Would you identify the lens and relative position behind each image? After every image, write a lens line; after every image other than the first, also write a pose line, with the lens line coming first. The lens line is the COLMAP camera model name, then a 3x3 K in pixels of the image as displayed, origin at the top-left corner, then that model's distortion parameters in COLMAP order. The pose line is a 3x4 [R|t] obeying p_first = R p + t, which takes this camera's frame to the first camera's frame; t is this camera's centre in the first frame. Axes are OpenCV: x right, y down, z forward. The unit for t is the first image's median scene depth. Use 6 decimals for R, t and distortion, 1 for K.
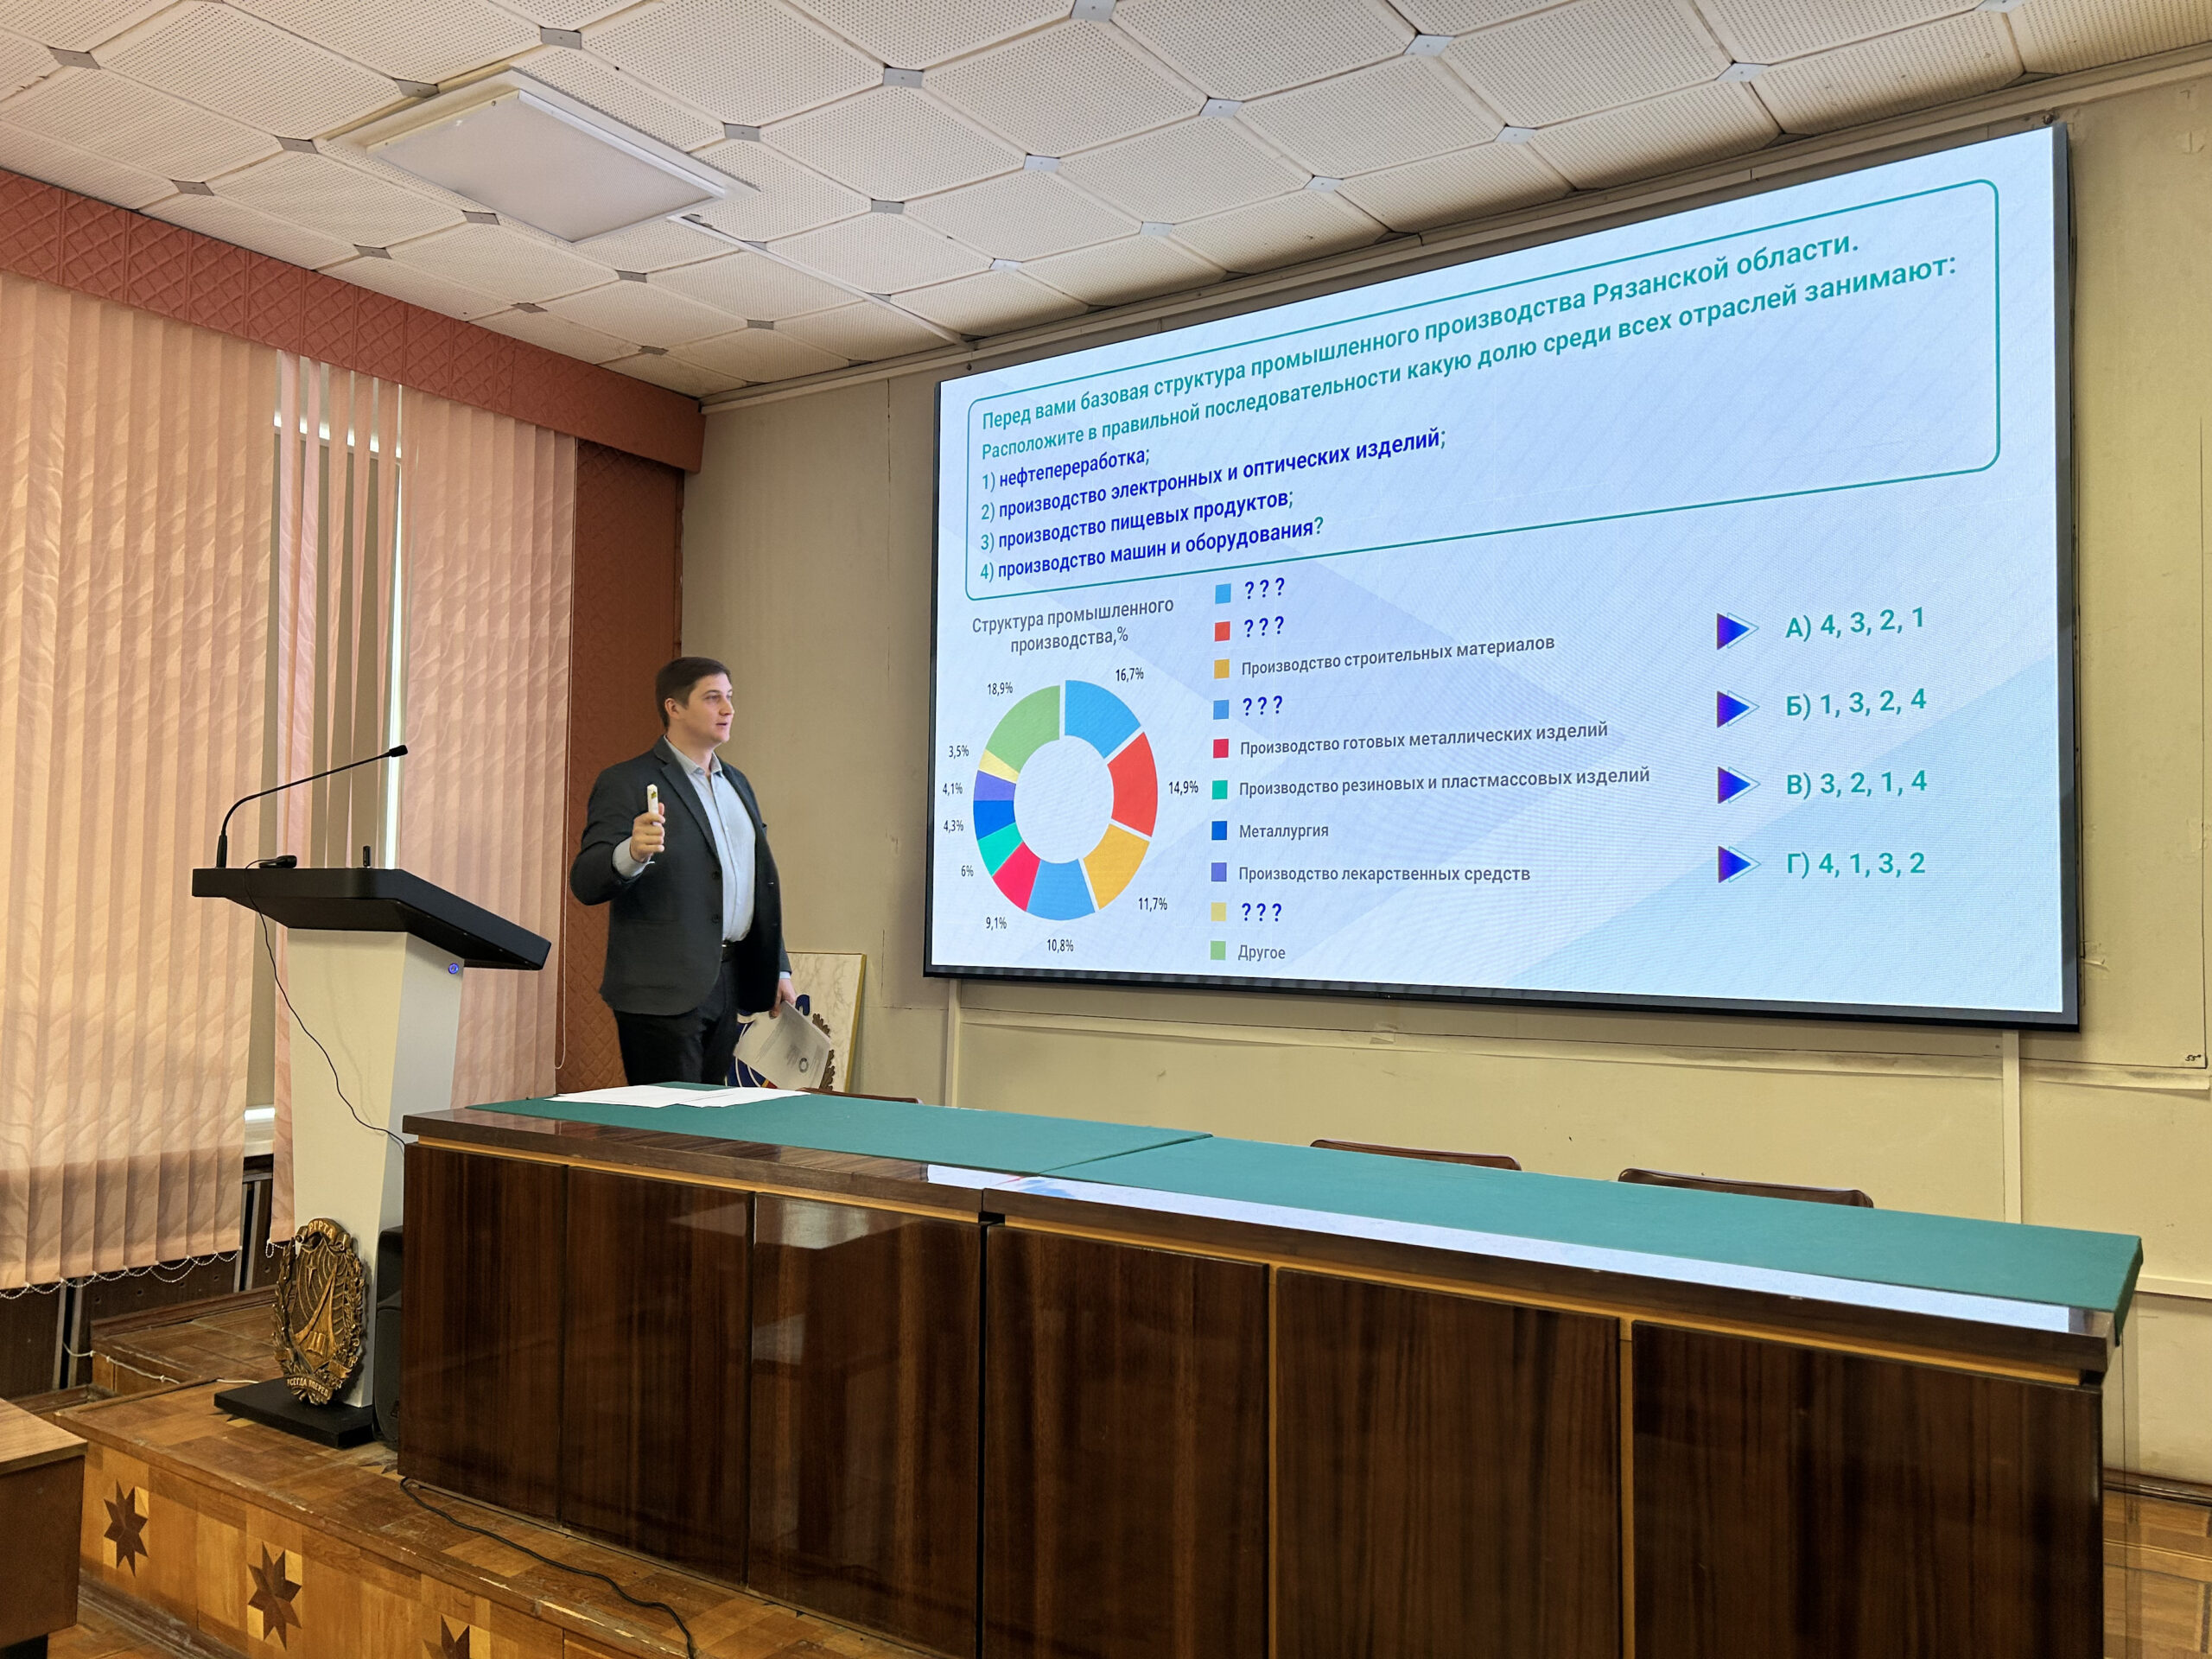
lens RADIAL K [[1650.6, 0, 1123.7], [0, 1650.6, 822.5], [0, 0, 1]] dist [0.079114, -0.086226]
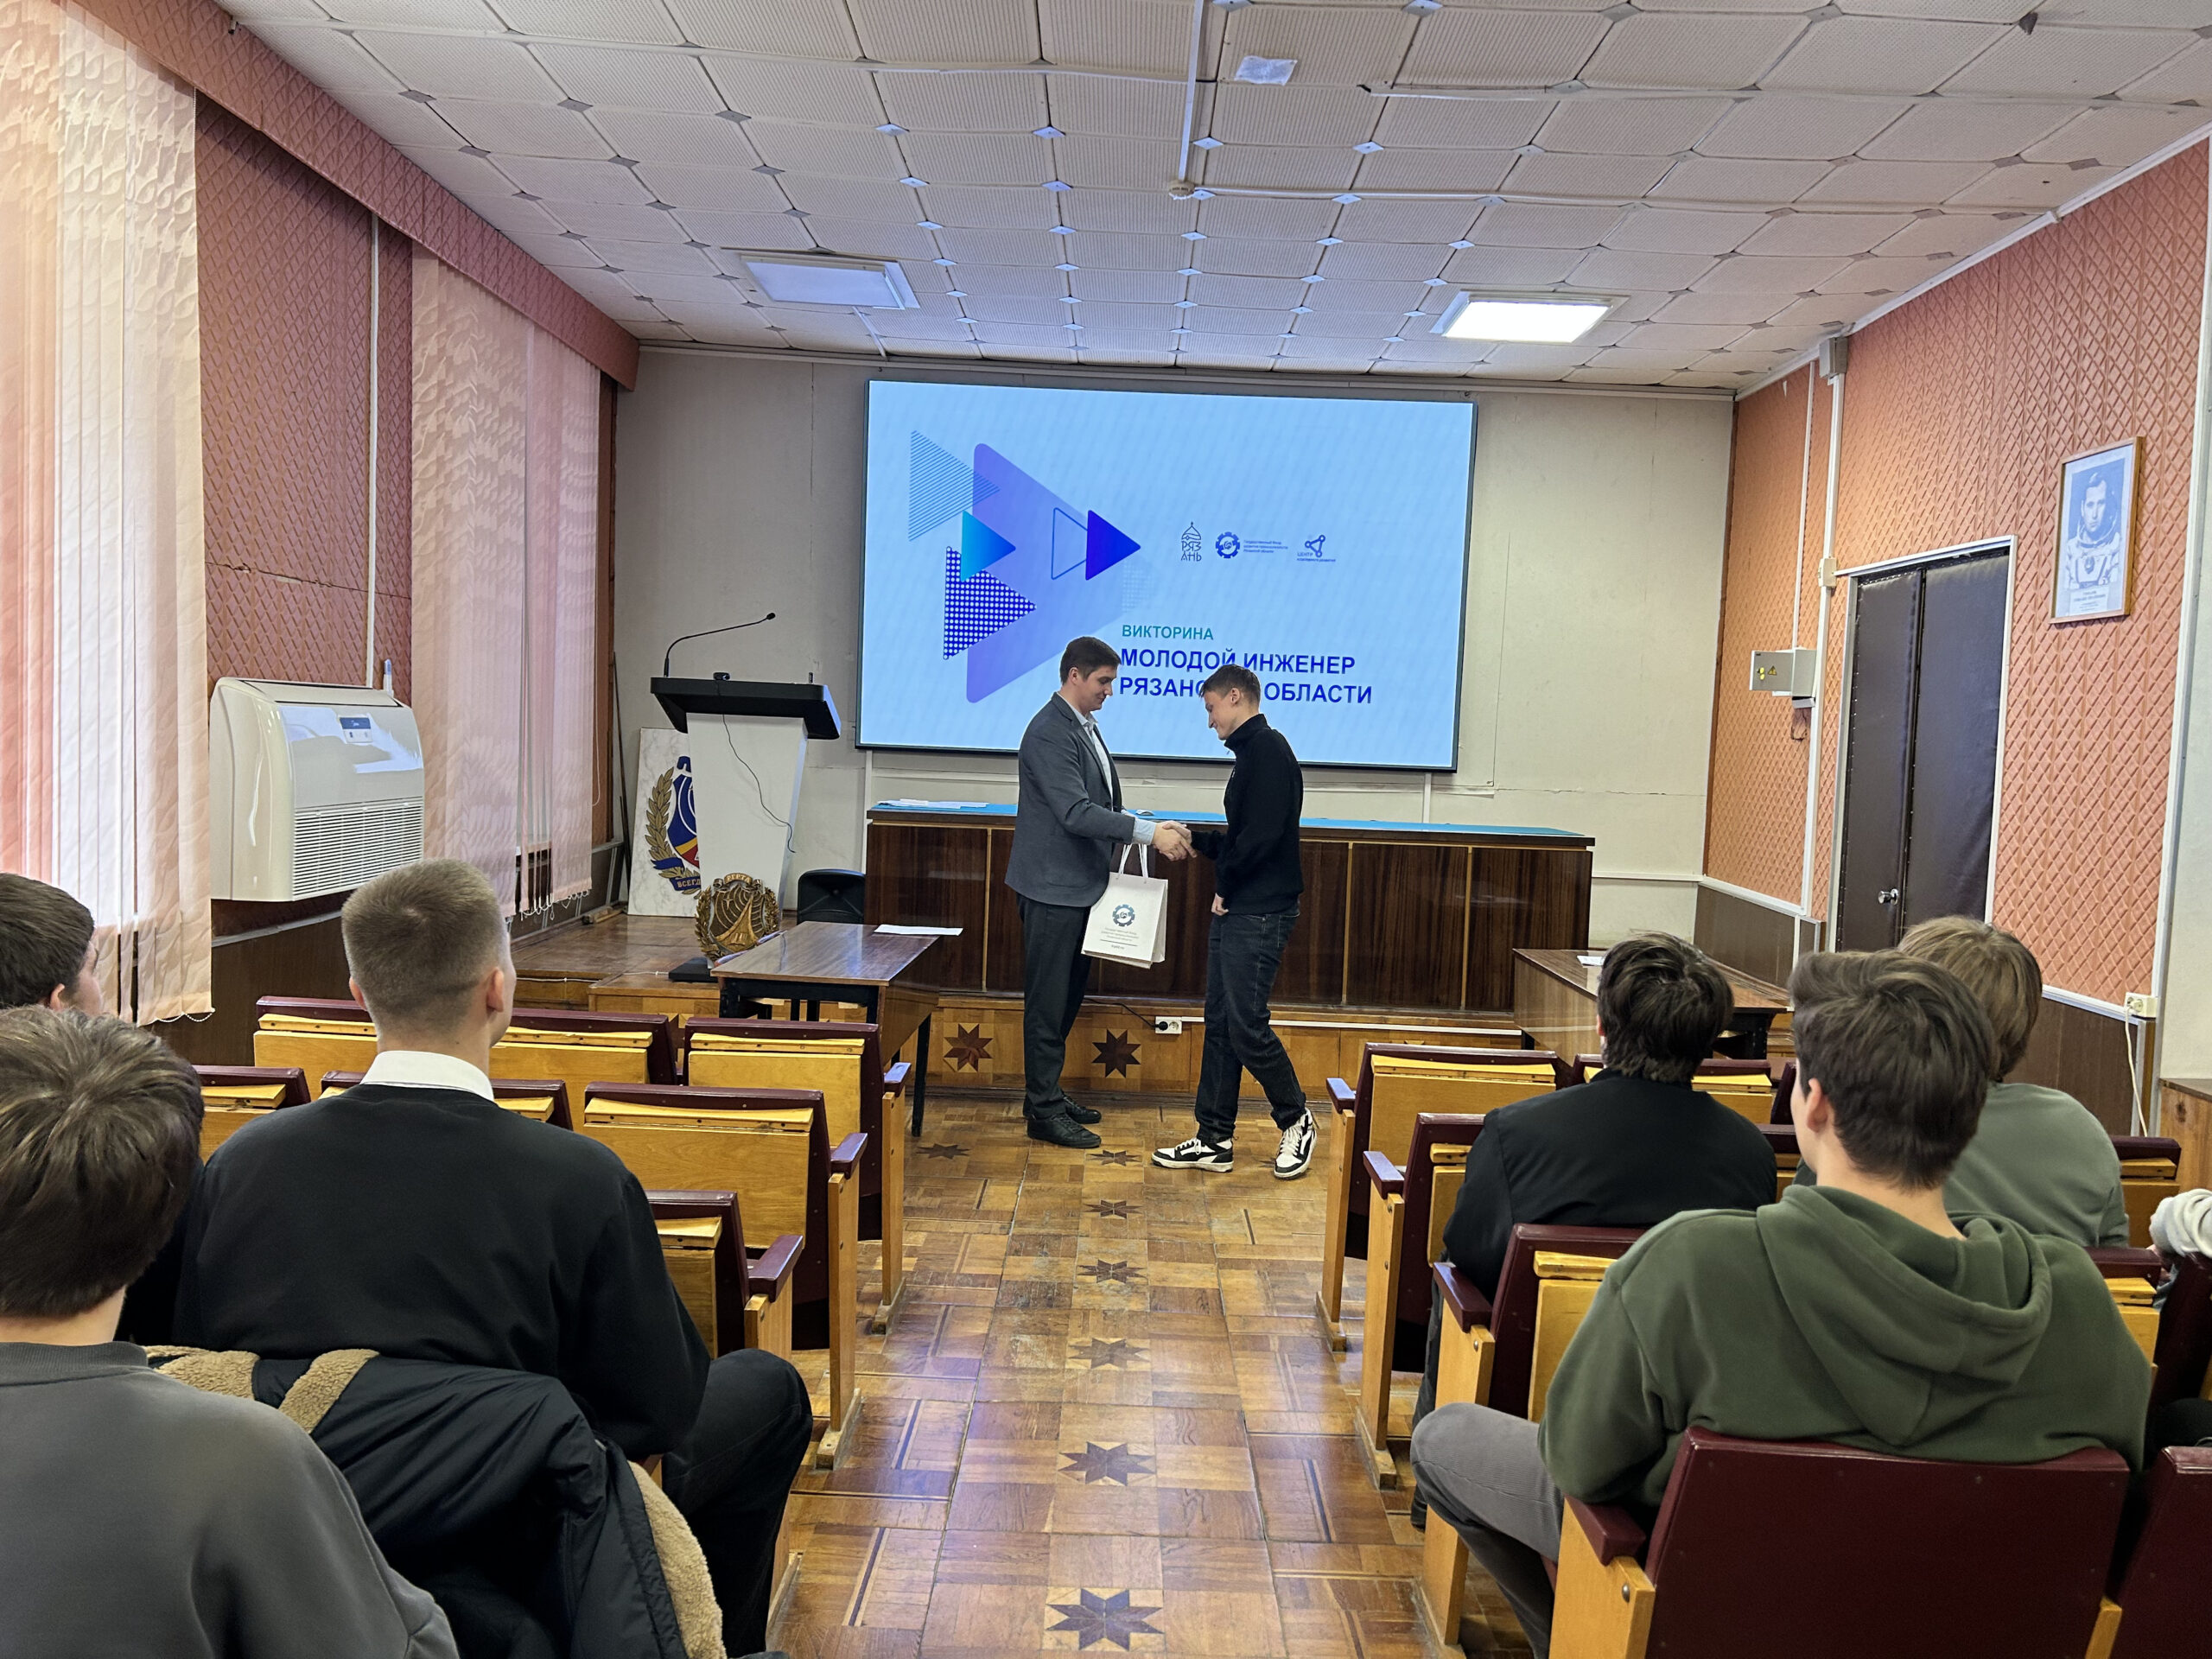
lens RADIAL K [[1650.6, 0, 1123.7], [0, 1650.6, 822.5], [0, 0, 1]] dist [0.079114, -0.086226]
pose [[0.825834, -0.012546, 0.563773, -0.819138], [-0.058270, 0.992502, 0.107443, -0.026630], [-0.560894, -0.121581, 0.818911, -0.507118]]
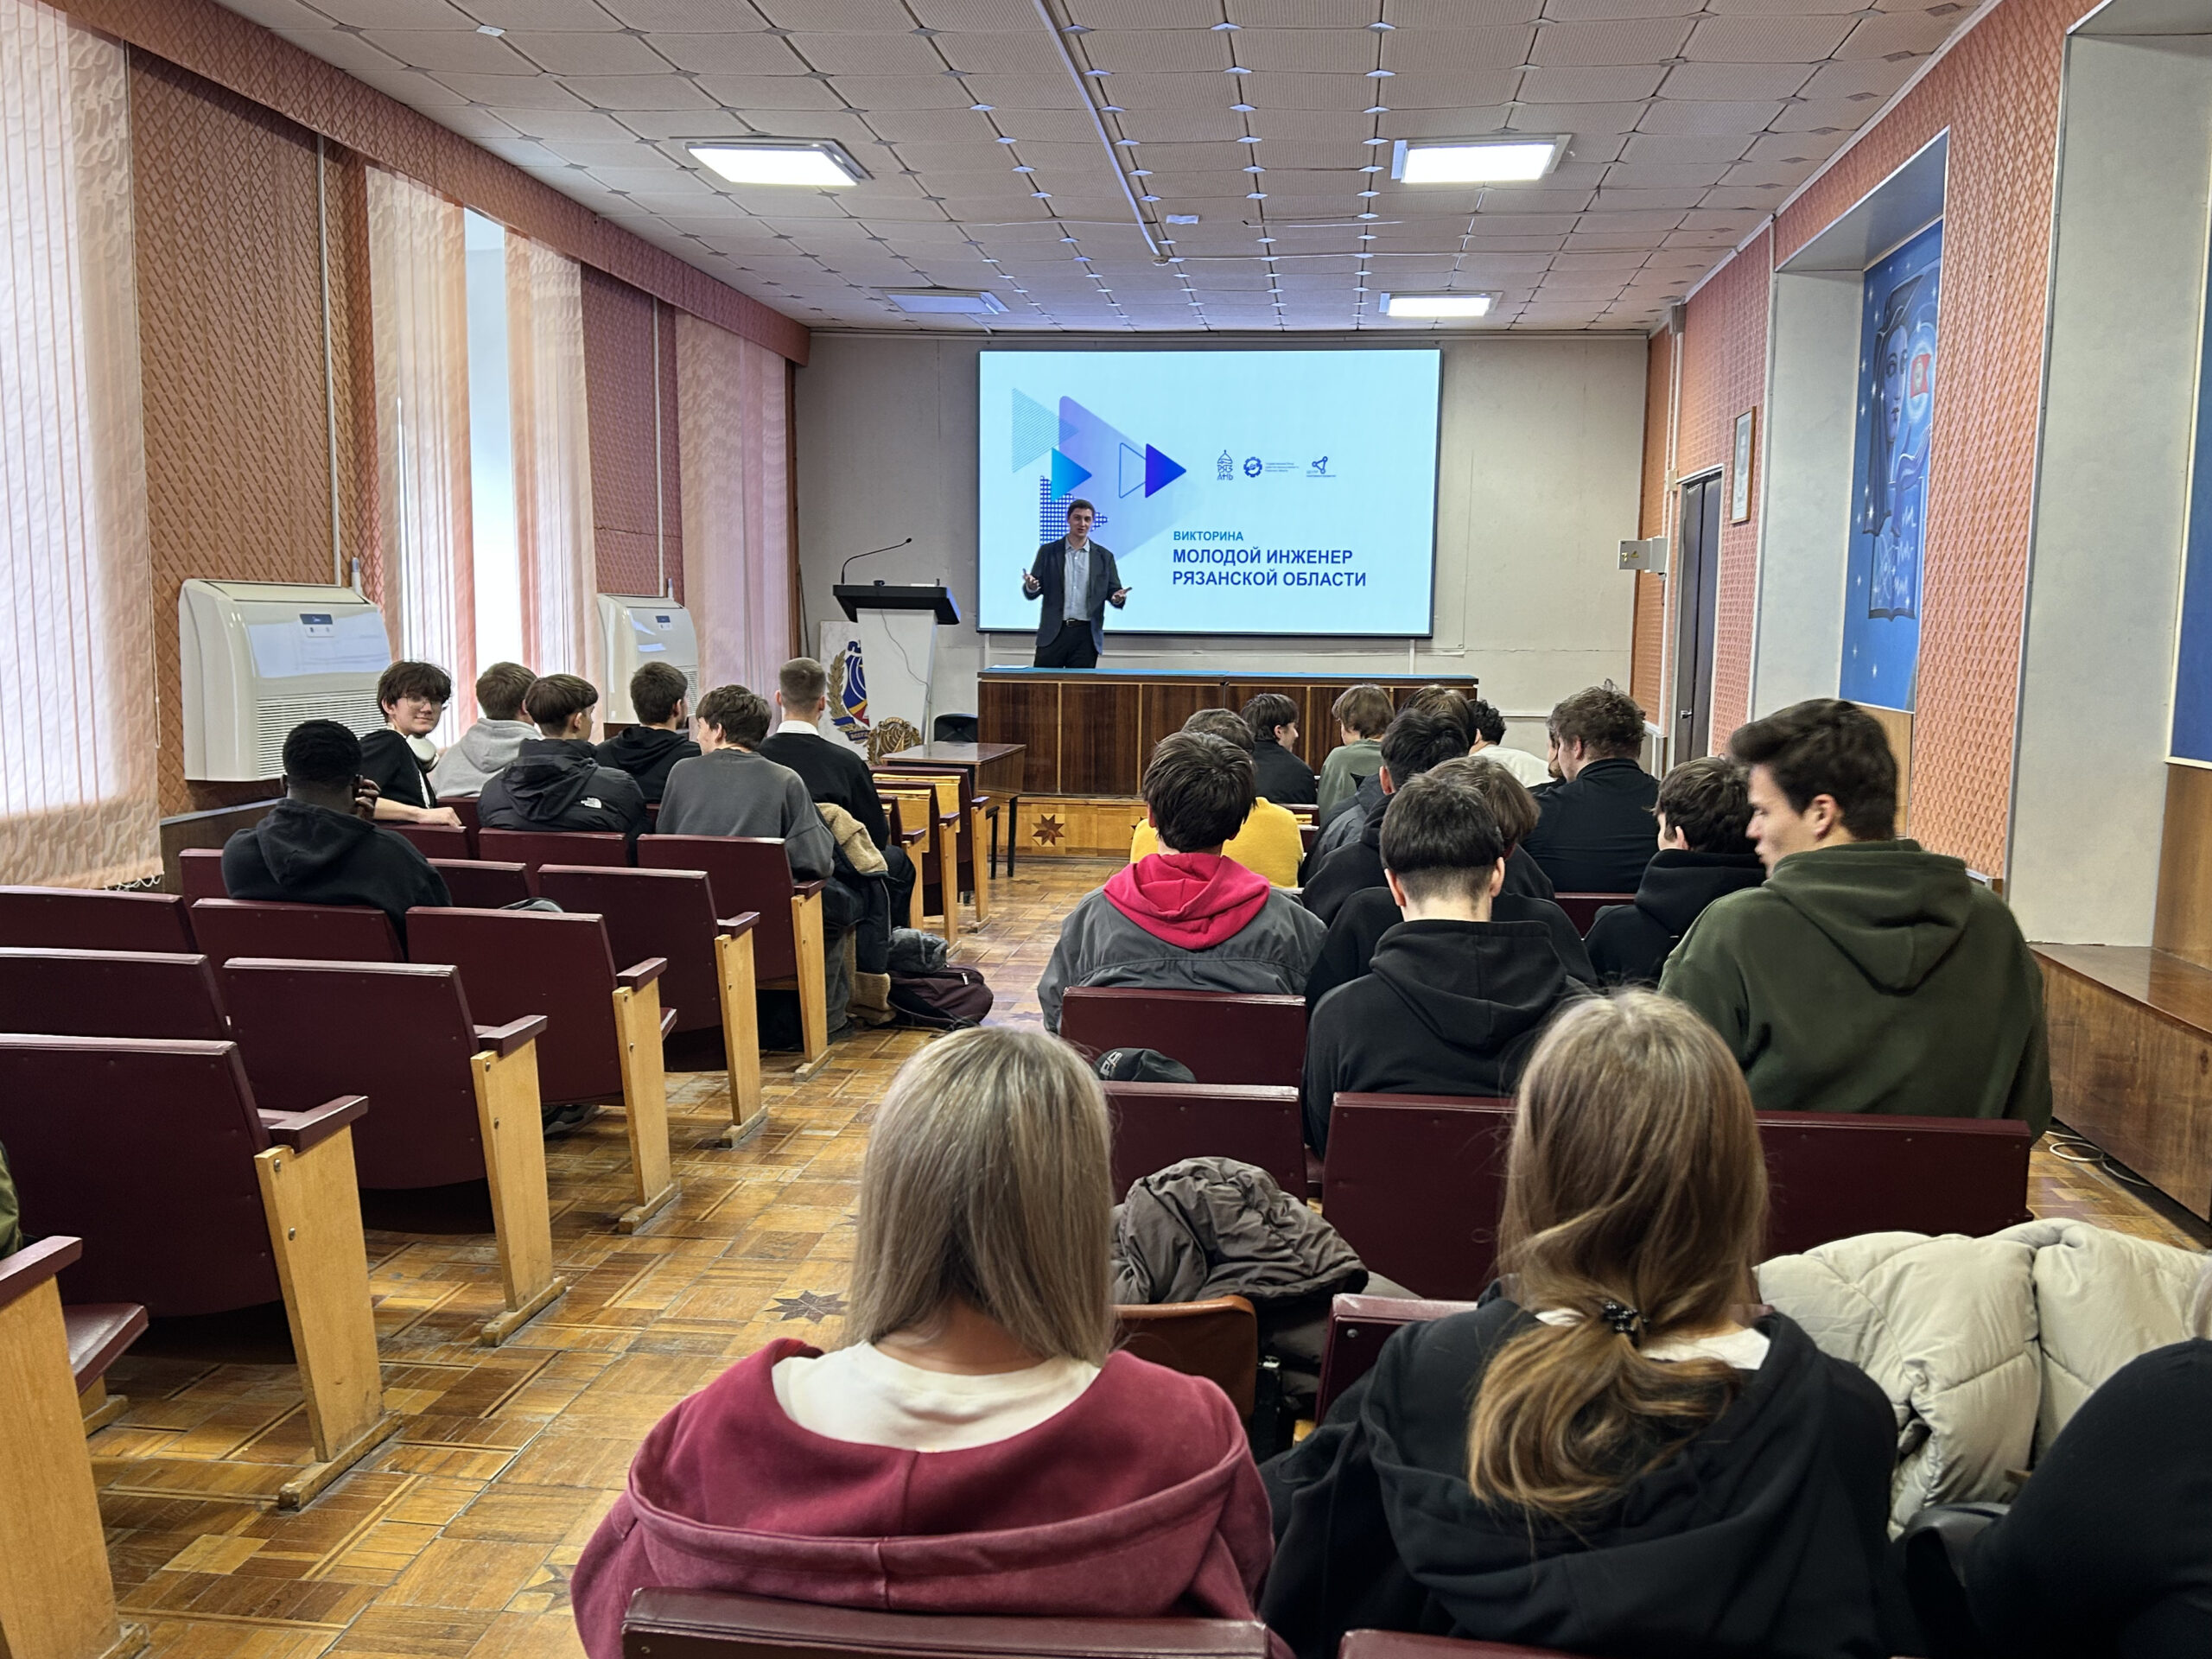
lens RADIAL K [[1963.1, 0, 1107.0], [0, 1963.1, 841.0], [0, 0, 1]] dist [0.101966, -0.143930]
pose [[0.886504, -0.056914, 0.459208, -1.167936], [-0.024989, 0.985070, 0.170330, -0.081619], [-0.462046, -0.162473, 0.871846, -1.392668]]
